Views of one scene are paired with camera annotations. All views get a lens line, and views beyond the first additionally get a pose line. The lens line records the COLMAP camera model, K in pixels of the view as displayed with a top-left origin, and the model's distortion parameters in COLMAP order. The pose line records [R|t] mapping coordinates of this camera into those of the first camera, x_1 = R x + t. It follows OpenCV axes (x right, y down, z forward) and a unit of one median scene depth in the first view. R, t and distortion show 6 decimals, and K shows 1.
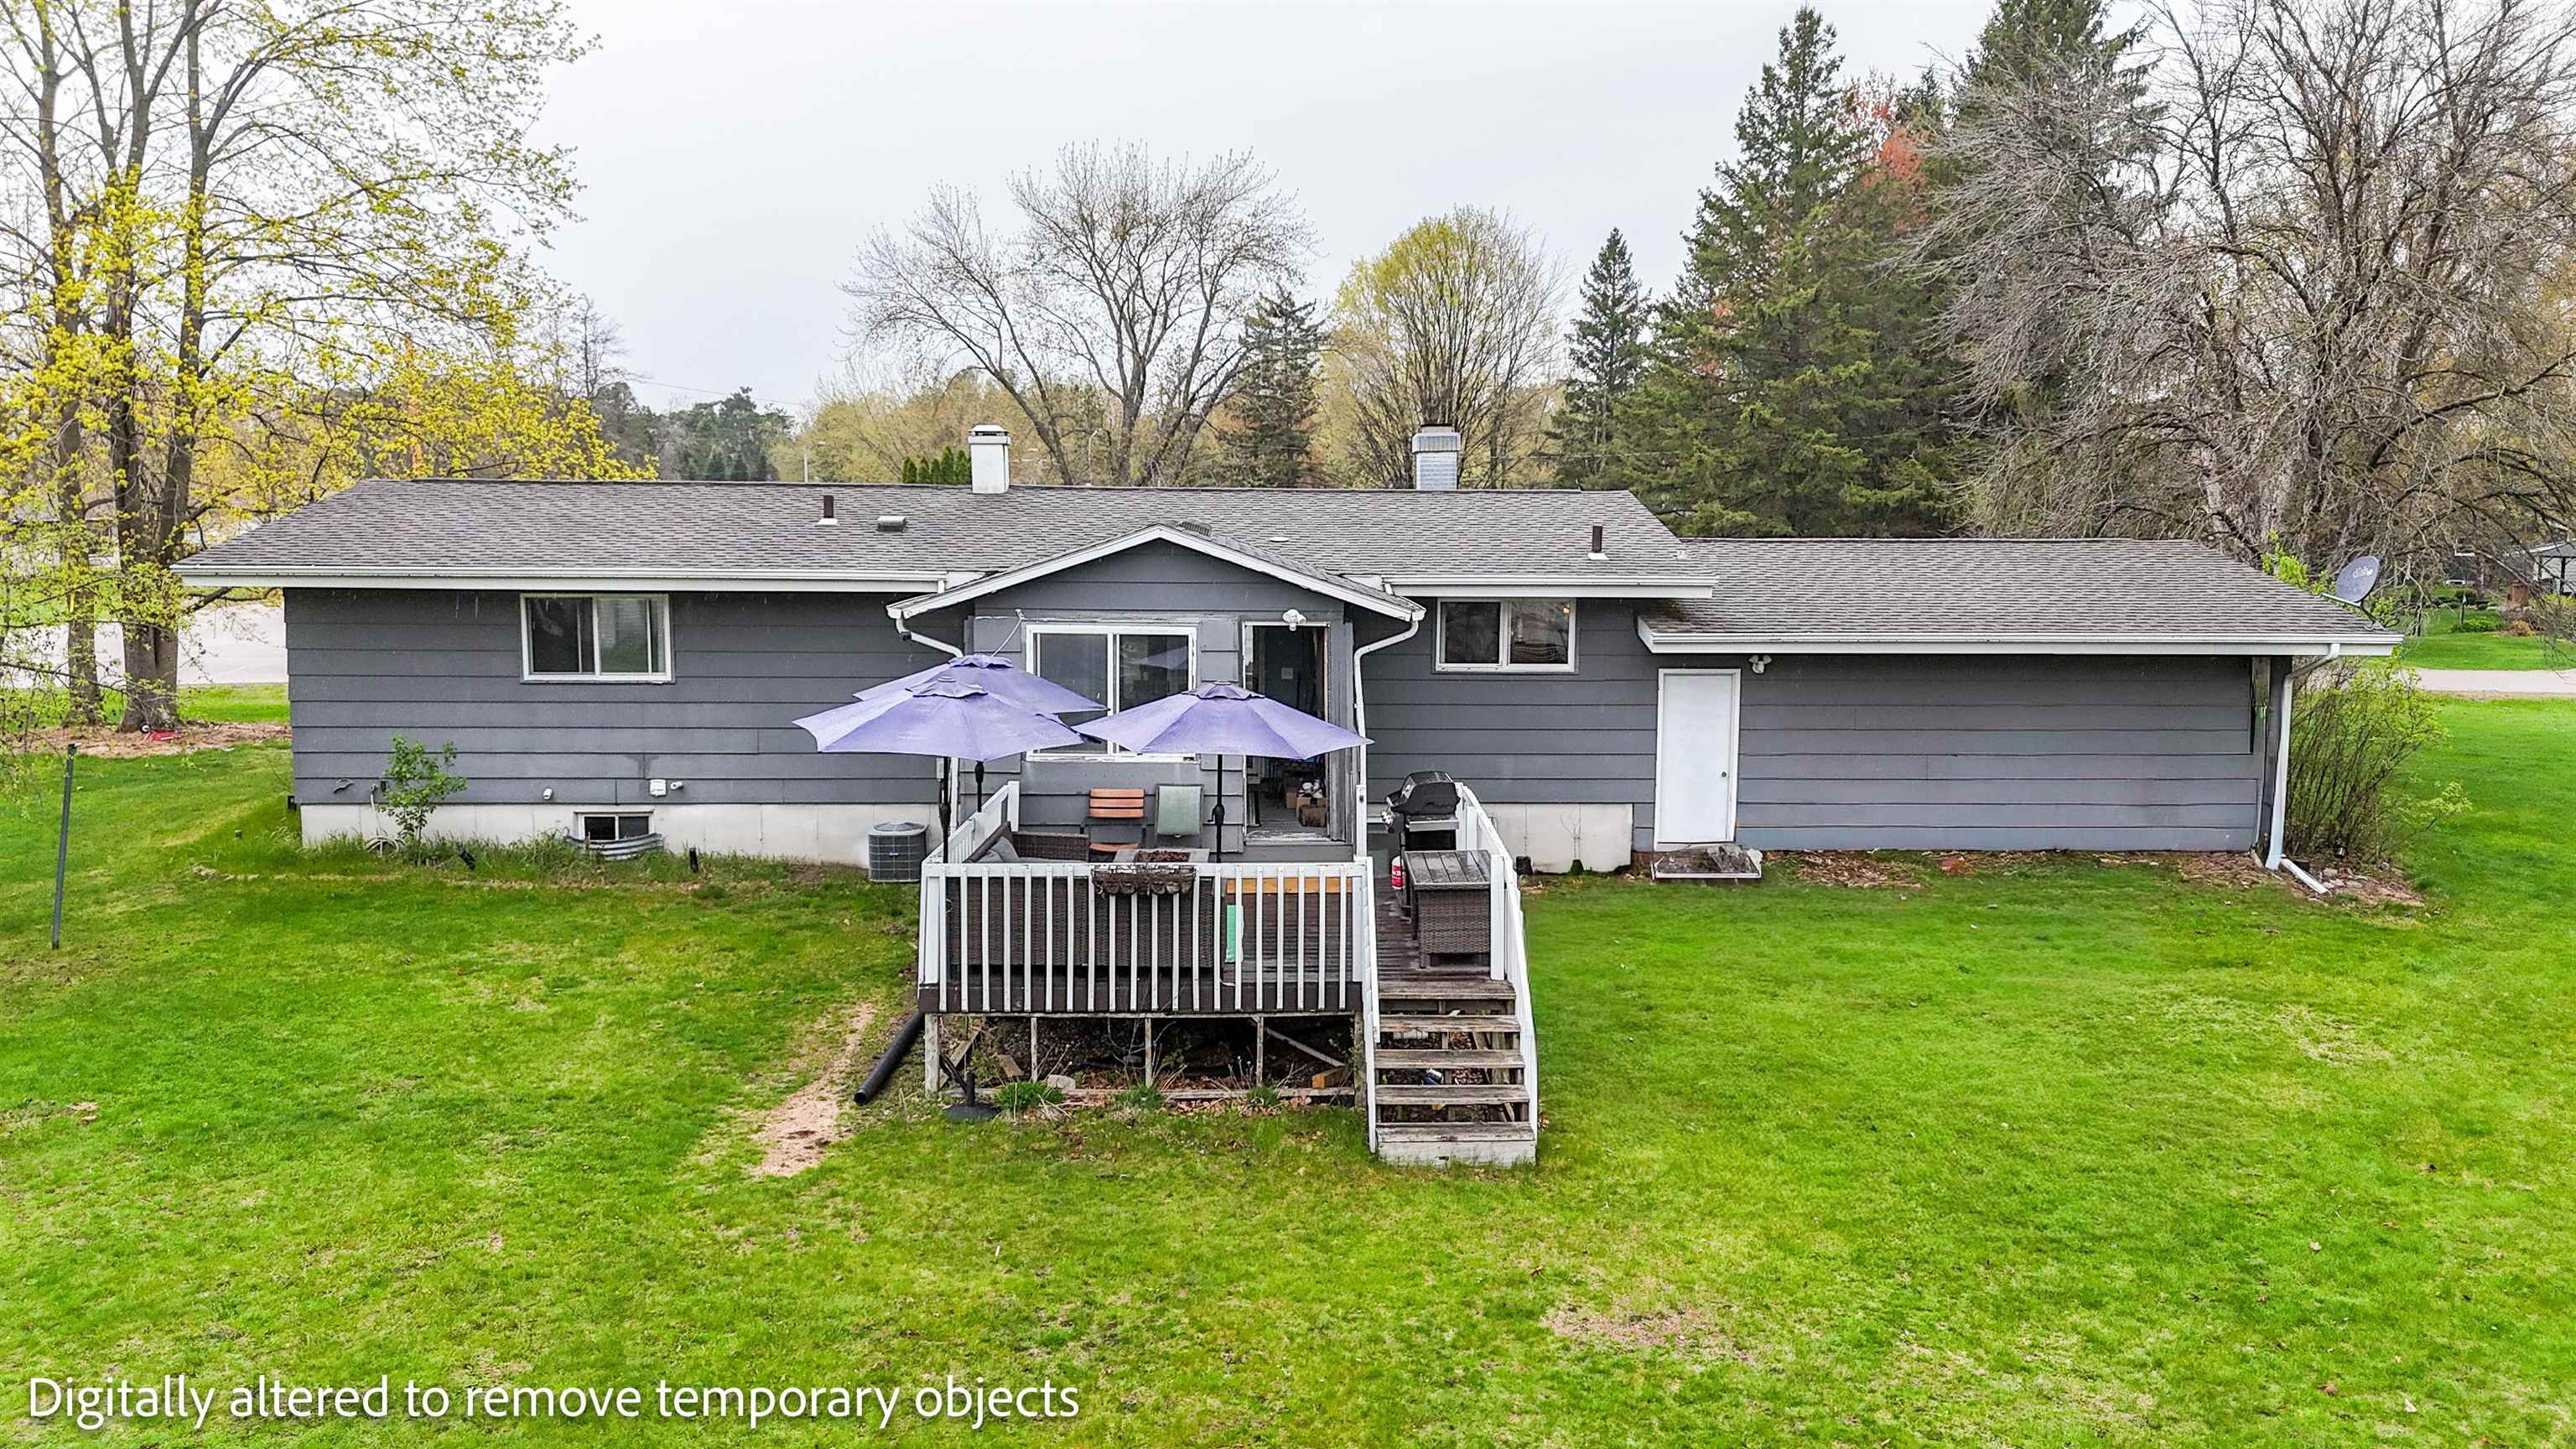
lens RADIAL K [[1886.5, 0, 1302.9], [0, 1886.5, 728.4], [0, 0, 1]] dist [0.097161, -0.111087]
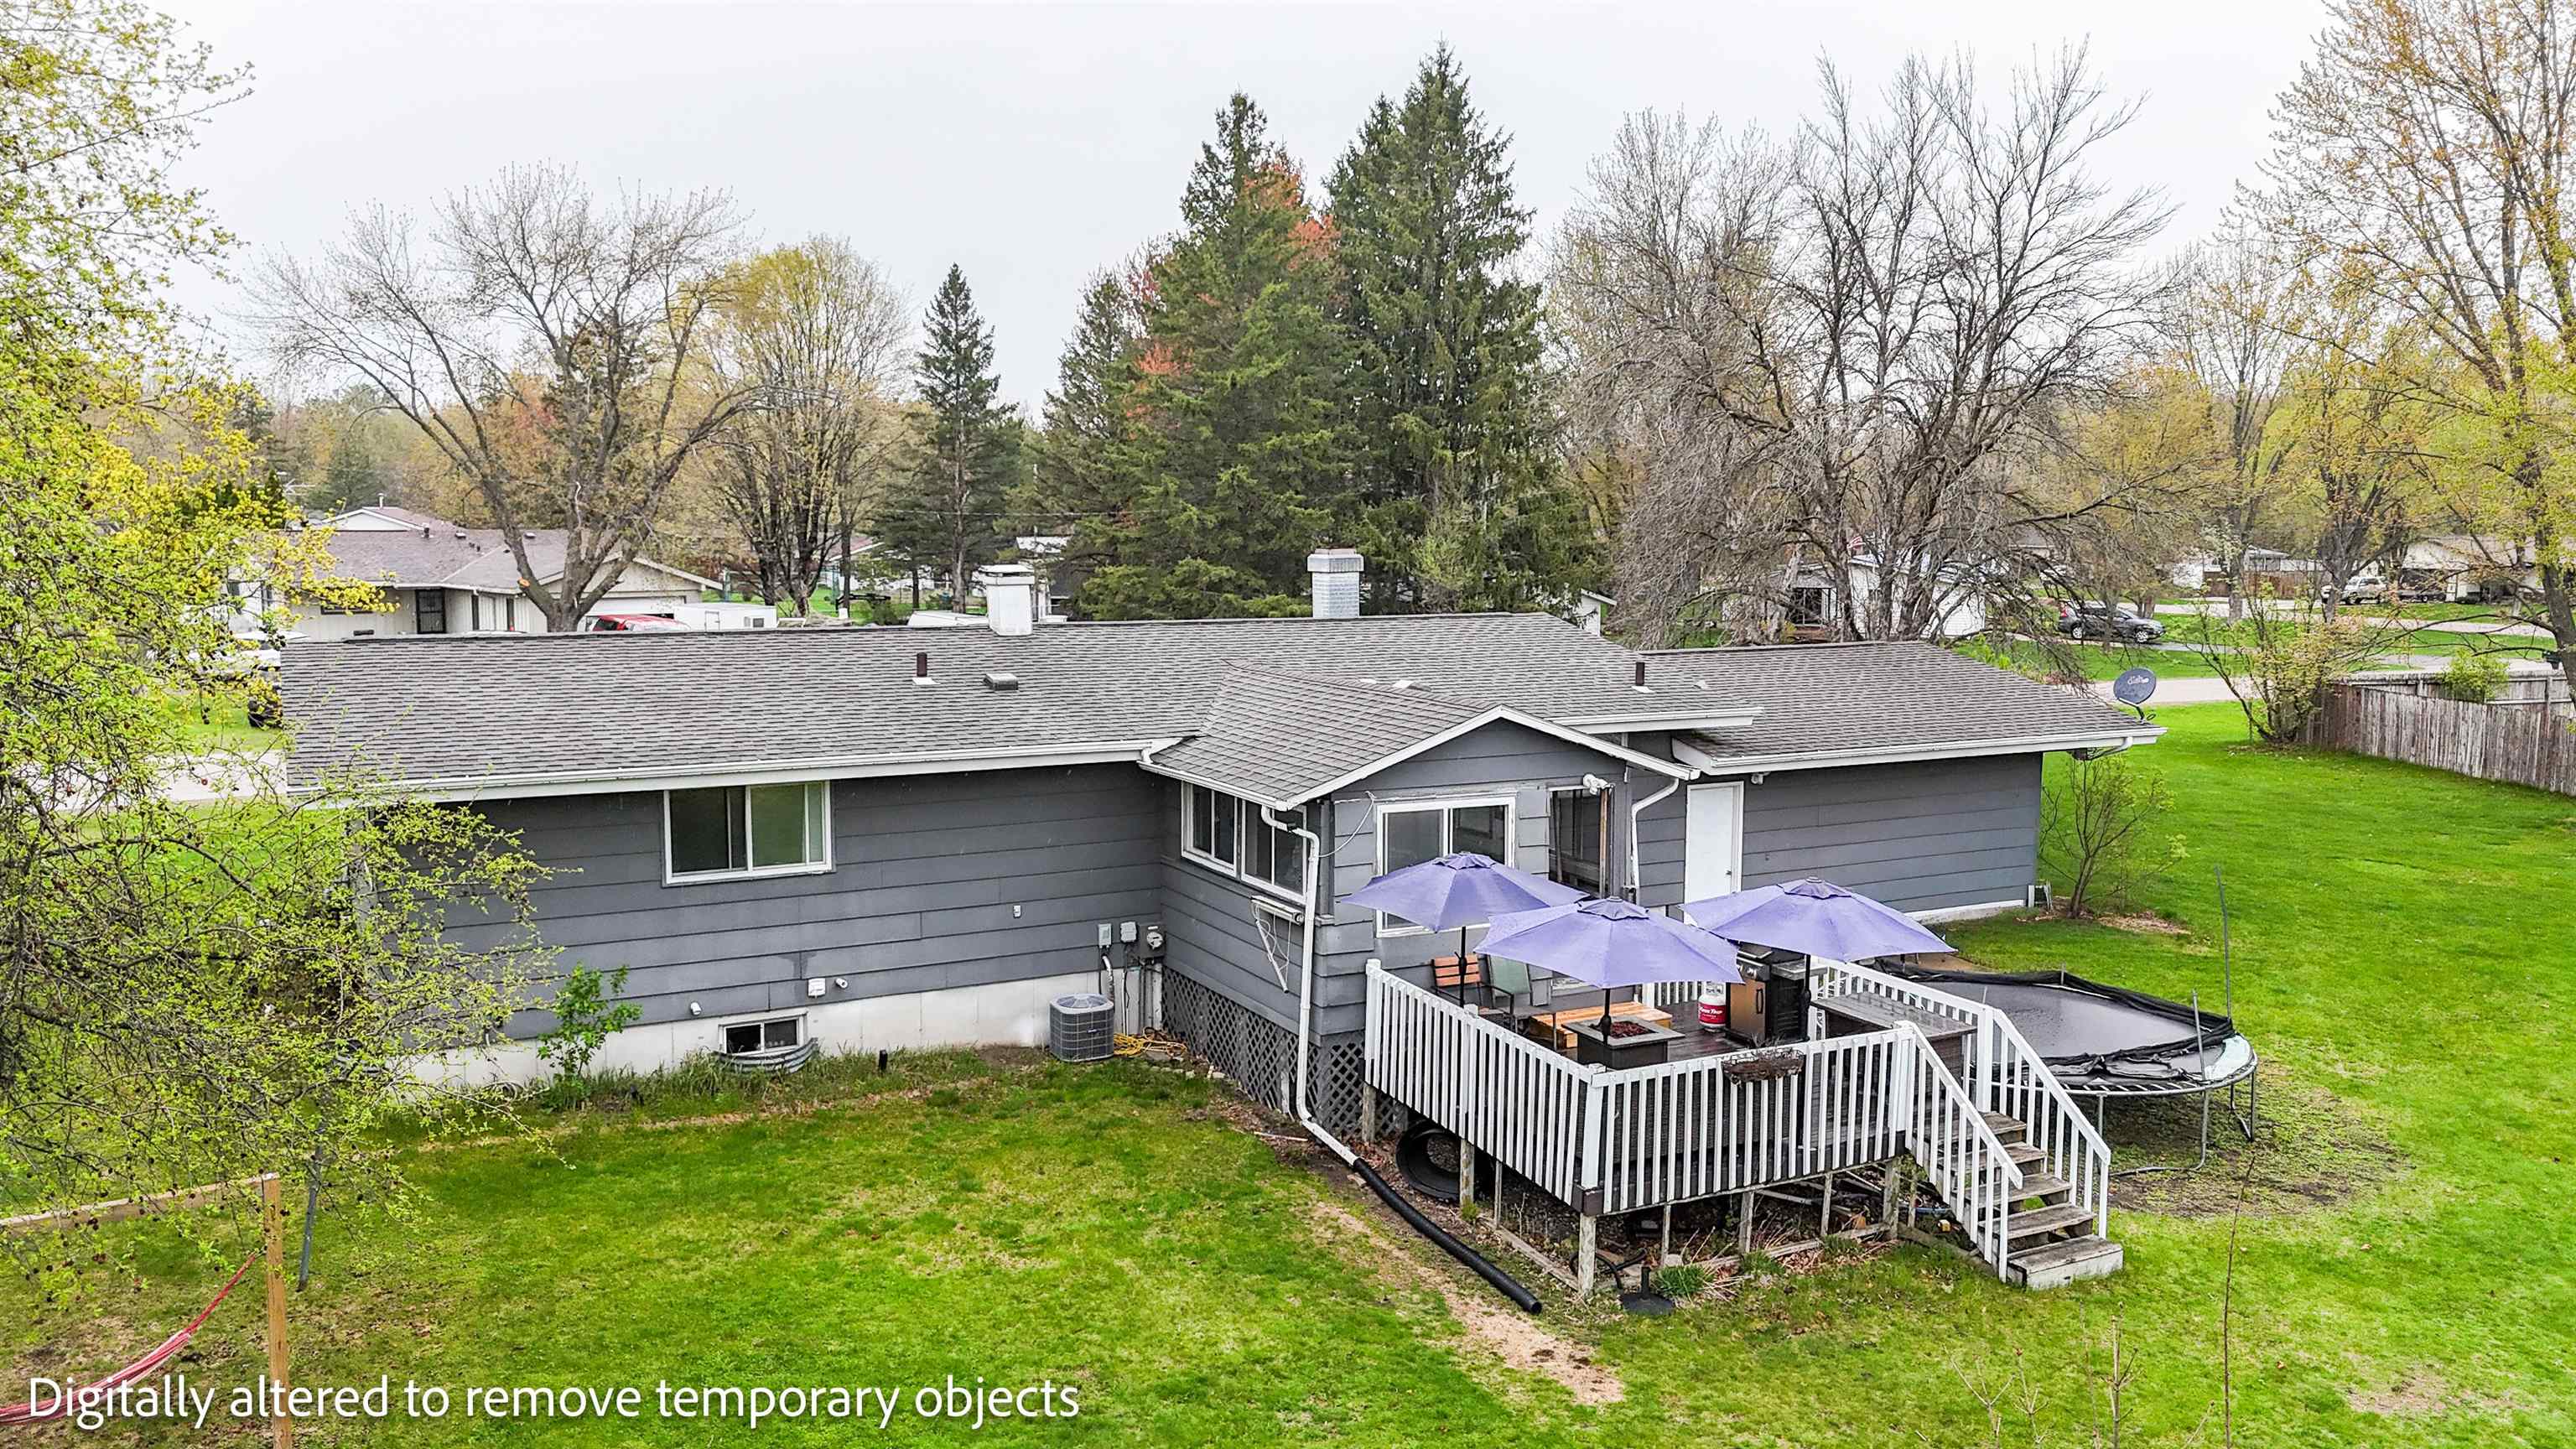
lens RADIAL K [[1886.5, 0, 1302.9], [0, 1886.5, 728.4], [0, 0, 1]] dist [0.097161, -0.111087]
pose [[0.898409, -0.049108, 0.436405, -0.524078], [0.048470, 0.998745, 0.012605, -0.093425], [-0.436476, 0.009828, 0.899662, 0.080756]]
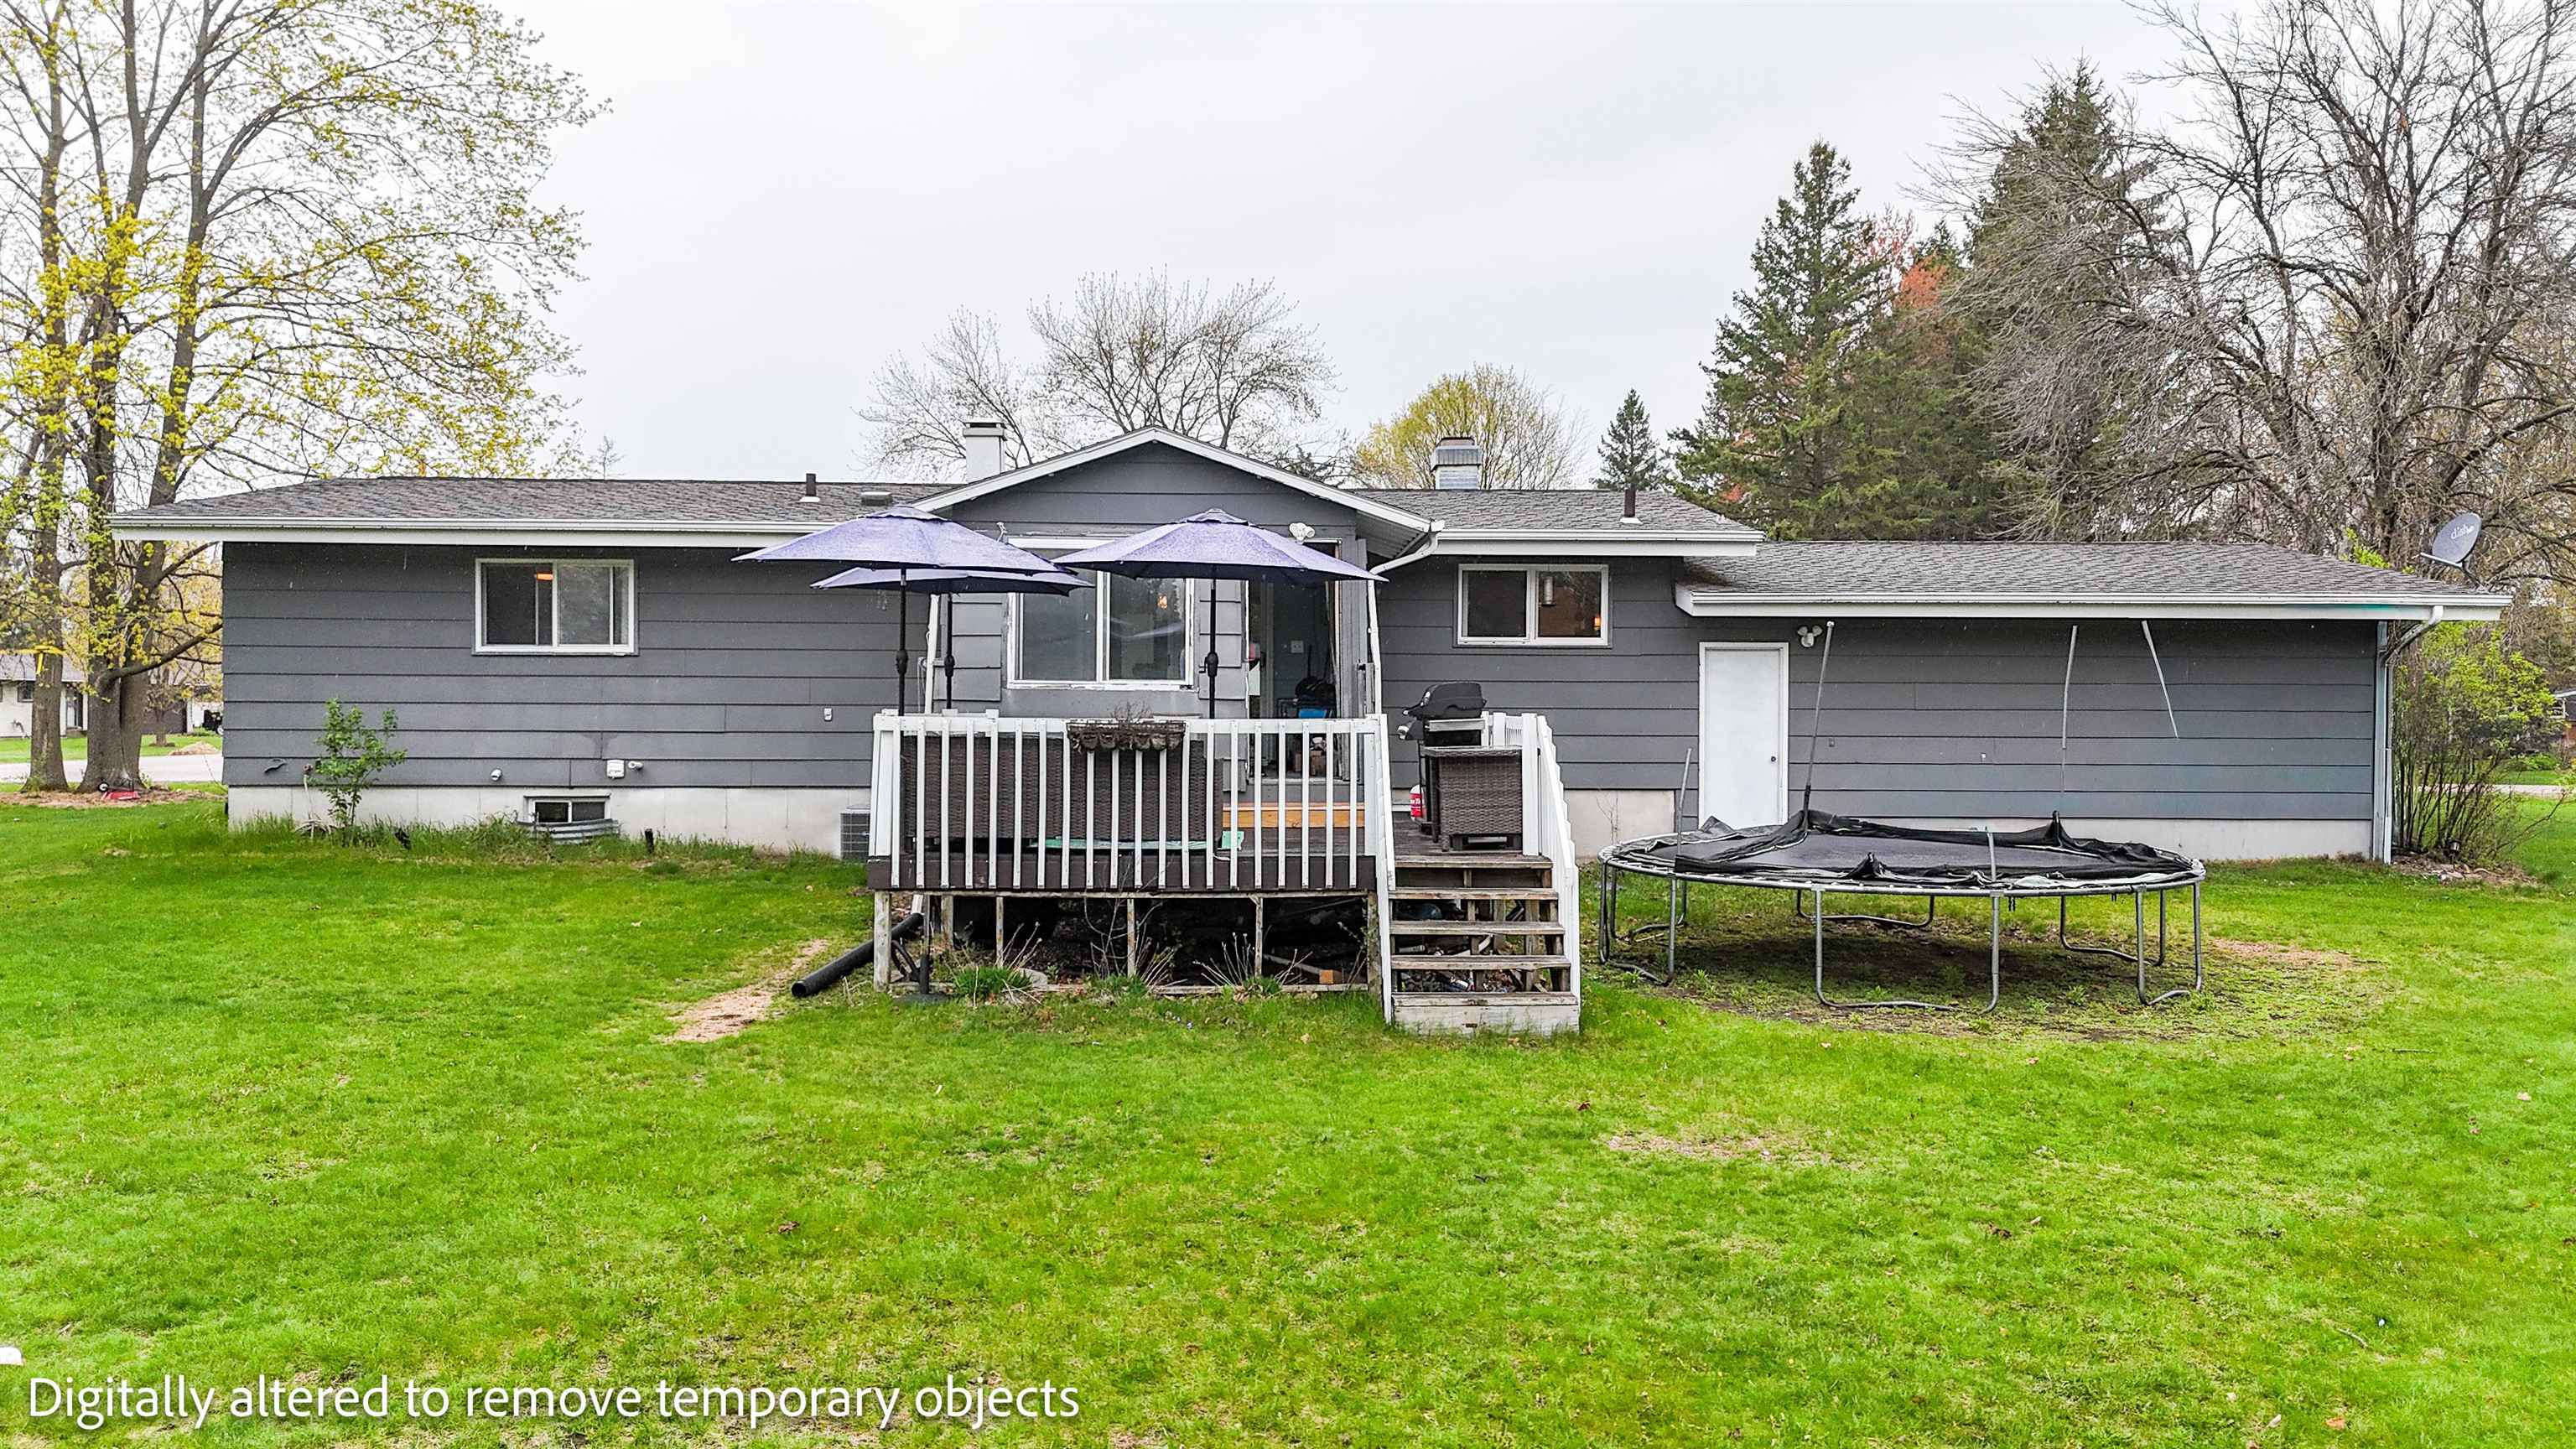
lens RADIAL K [[1886.5, 0, 1302.9], [0, 1886.5, 728.4], [0, 0, 1]] dist [0.097161, -0.111087]
pose [[0.999928, -0.001839, -0.011849, 0.005355], [0.000518, 0.993870, -0.110550, 0.114815], [0.011980, 0.110536, 0.993800, 0.084884]]
